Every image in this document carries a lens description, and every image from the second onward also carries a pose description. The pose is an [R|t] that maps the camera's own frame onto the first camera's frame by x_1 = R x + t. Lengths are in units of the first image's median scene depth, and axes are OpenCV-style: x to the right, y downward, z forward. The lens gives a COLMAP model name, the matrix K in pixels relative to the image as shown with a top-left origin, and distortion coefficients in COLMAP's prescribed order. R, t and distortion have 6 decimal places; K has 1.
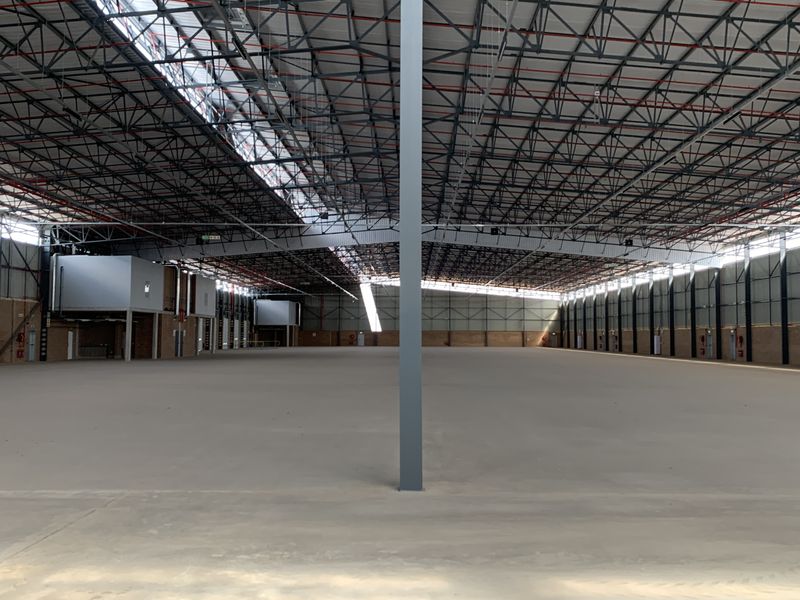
lens RADIAL K [[837.3, 0, 400.9], [0, 837.3, 289.1], [0, 0, 1]] dist [0.045662, 0.000000]
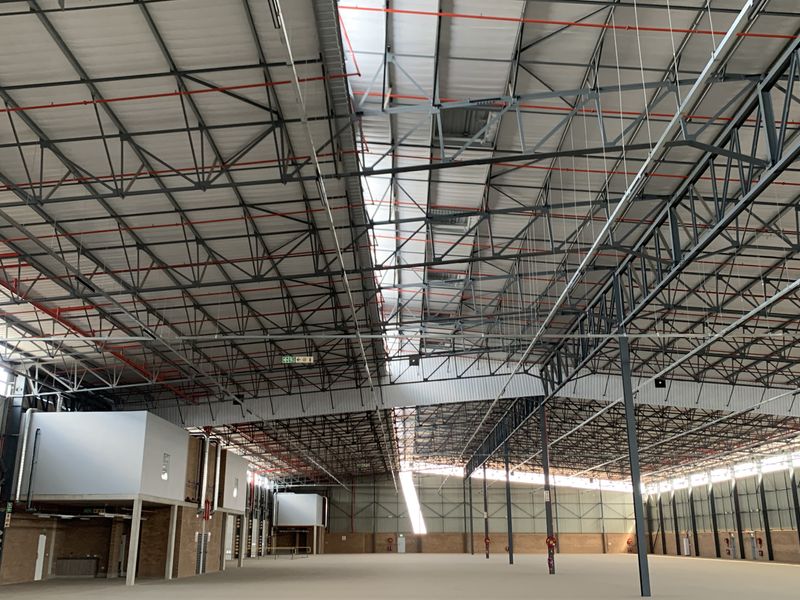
lens RADIAL K [[837.3, 0, 387.2], [0, 837.3, 296.5], [0, 0, 1]] dist [0.045662, 0.000000]
pose [[0.999959, -0.006404, -0.006412, -0.117165], [0.004810, 0.974715, -0.223400, 0.017363], [0.007681, 0.223360, 0.974706, 0.313793]]
